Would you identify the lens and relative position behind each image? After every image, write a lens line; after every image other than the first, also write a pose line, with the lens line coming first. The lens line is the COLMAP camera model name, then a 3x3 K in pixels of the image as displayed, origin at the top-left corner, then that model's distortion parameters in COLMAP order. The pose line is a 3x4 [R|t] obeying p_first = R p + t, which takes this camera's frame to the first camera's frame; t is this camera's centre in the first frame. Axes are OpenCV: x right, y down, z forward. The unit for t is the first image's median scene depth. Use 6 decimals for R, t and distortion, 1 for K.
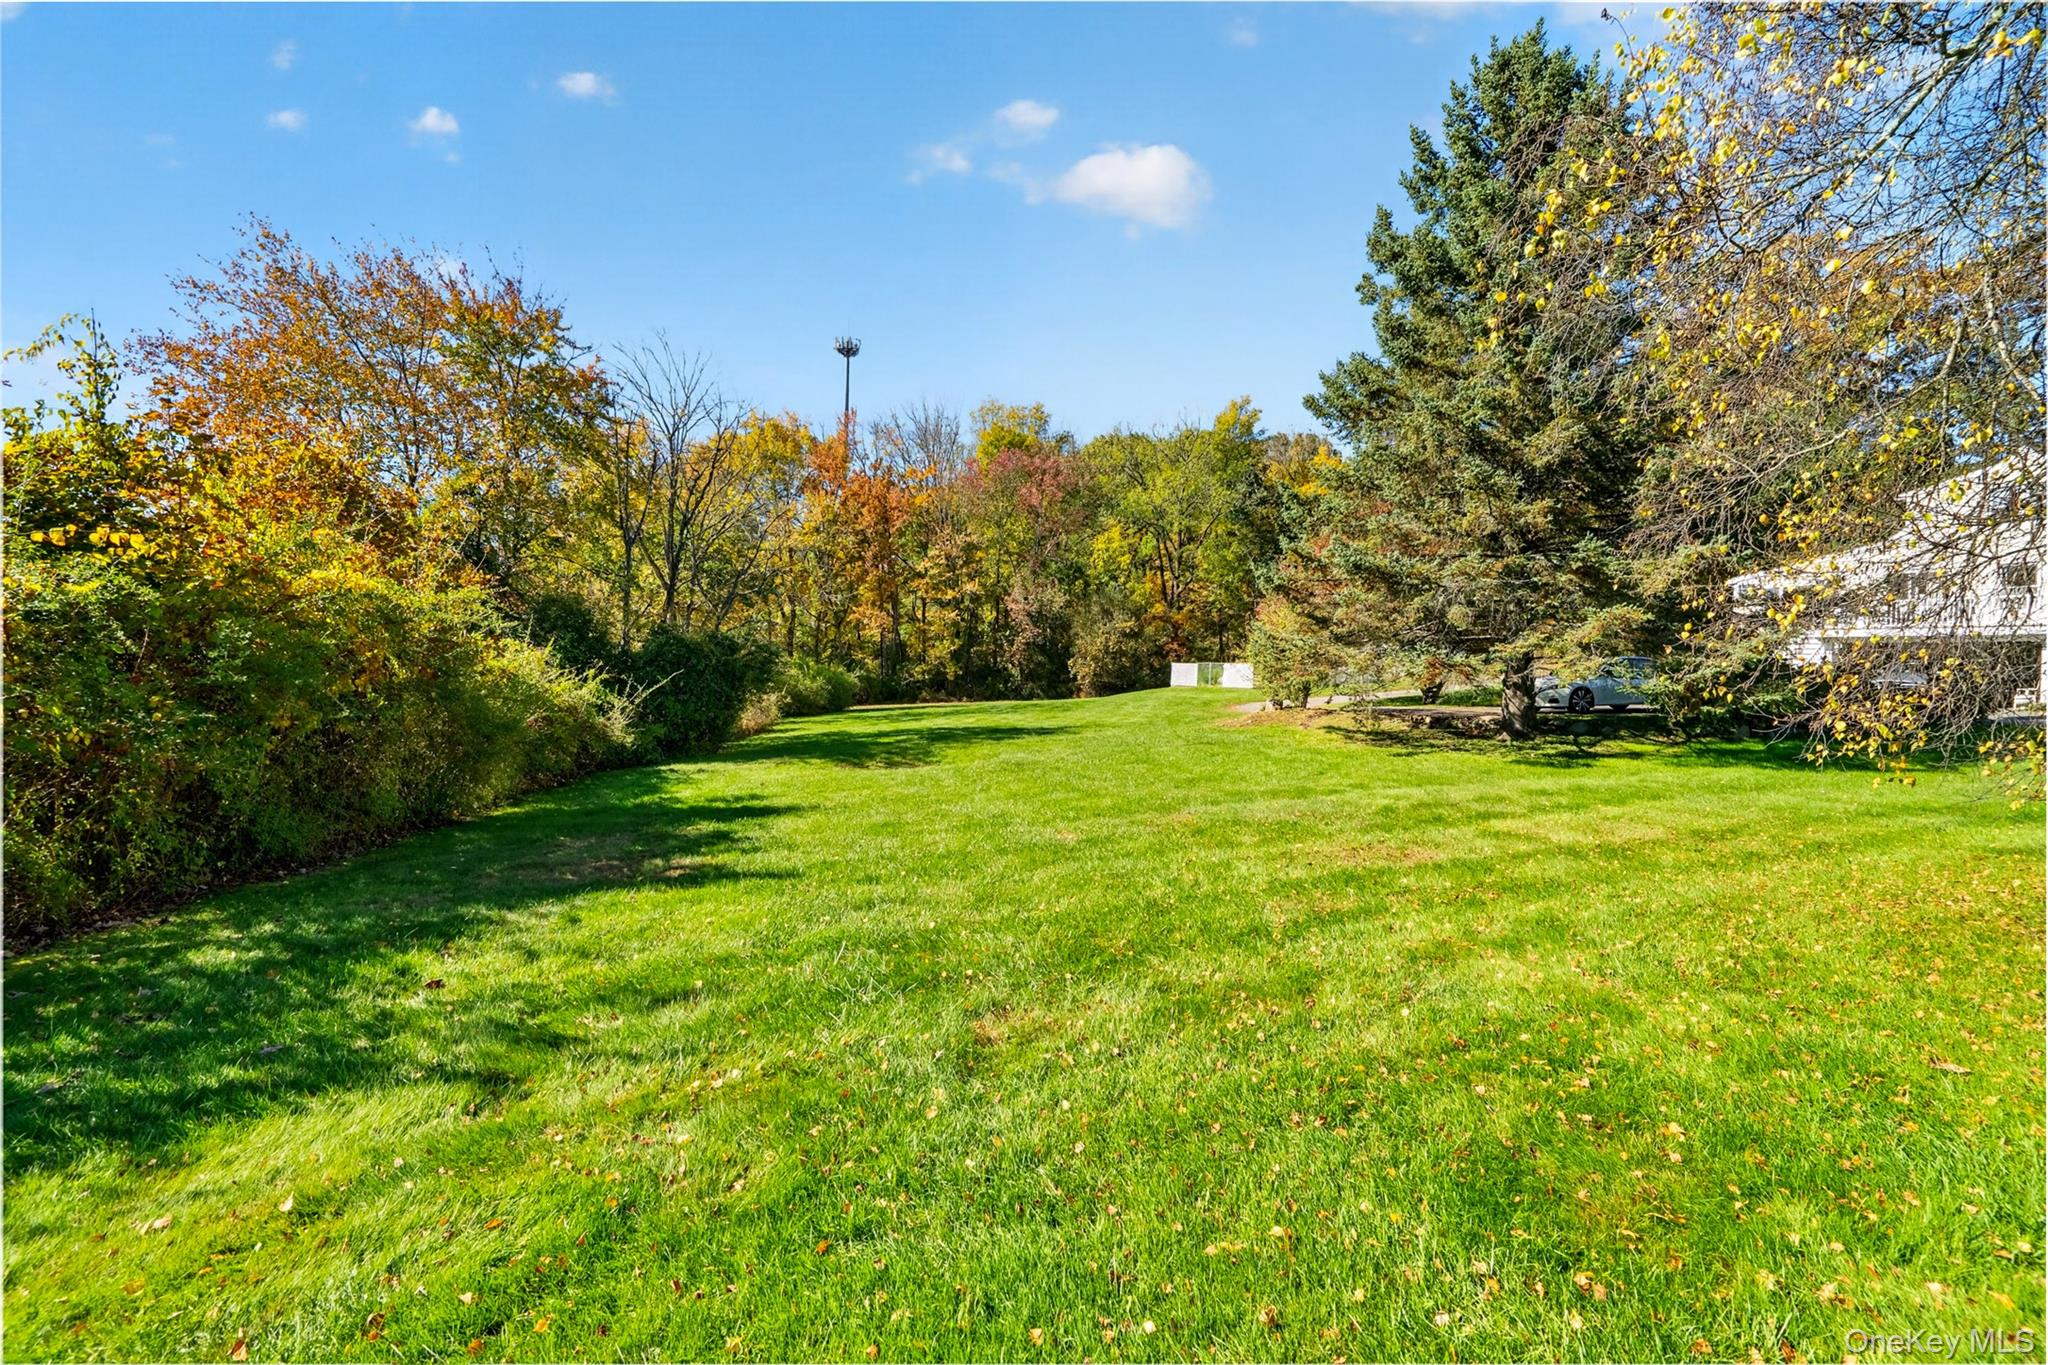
lens RADIAL K [[920.8, 0, 1023.4], [0, 920.8, 688.7], [0, 0, 1]] dist [-0.010004, -0.000039]
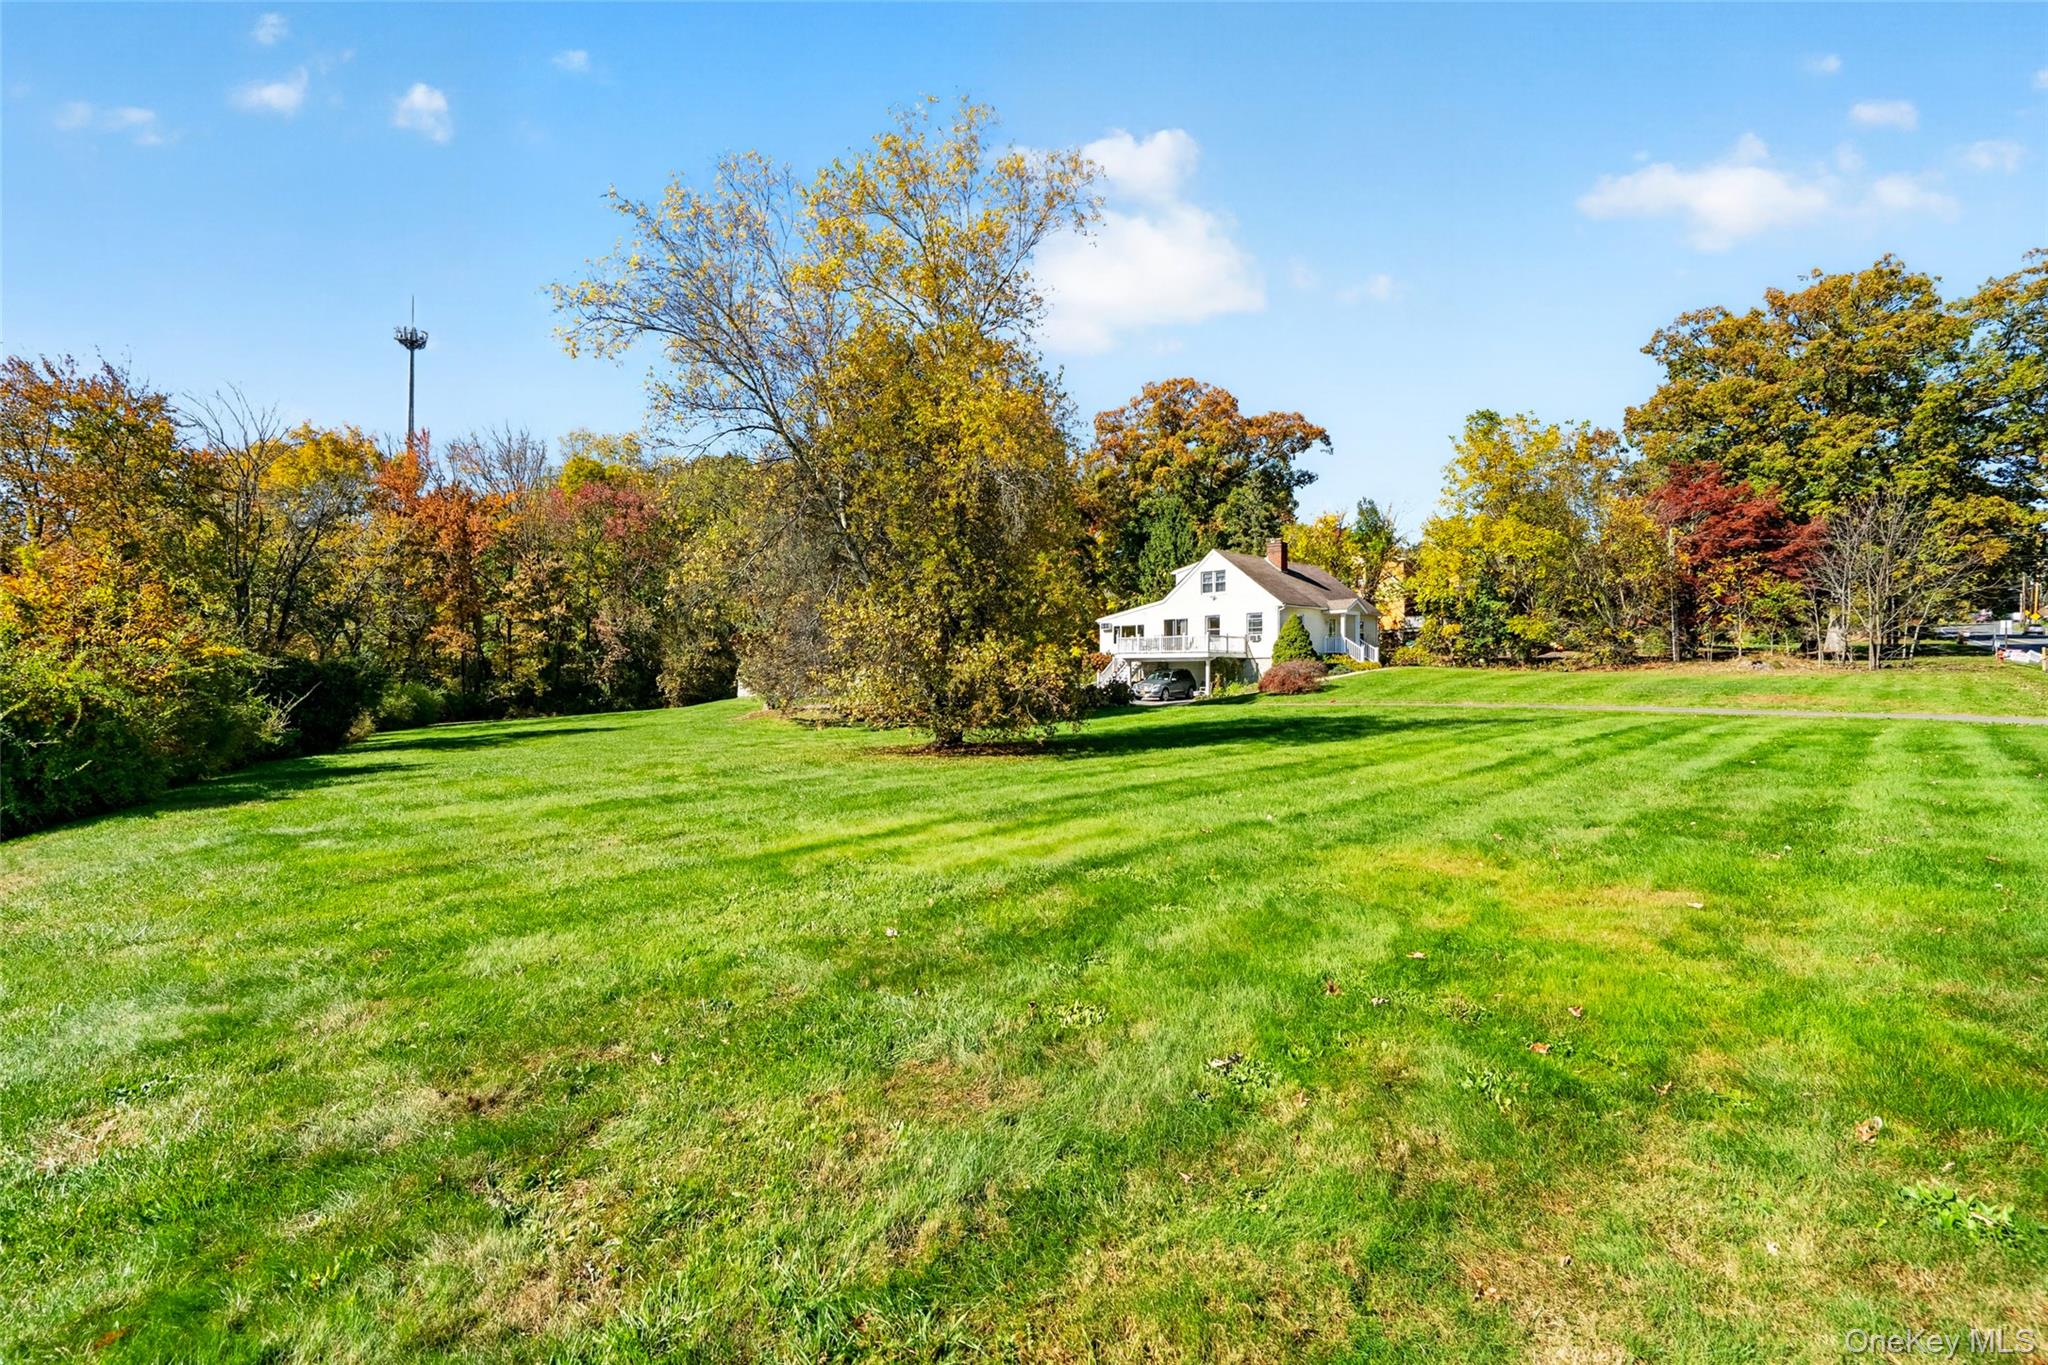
lens RADIAL K [[920.8, 0, 1023.4], [0, 920.8, 688.7], [0, 0, 1]] dist [-0.010004, -0.000039]
pose [[0.920752, -0.019708, 0.389651, 0.022138], [0.024945, 0.999654, -0.008384, 0.004511], [-0.389351, 0.017439, 0.920924, -0.188893]]
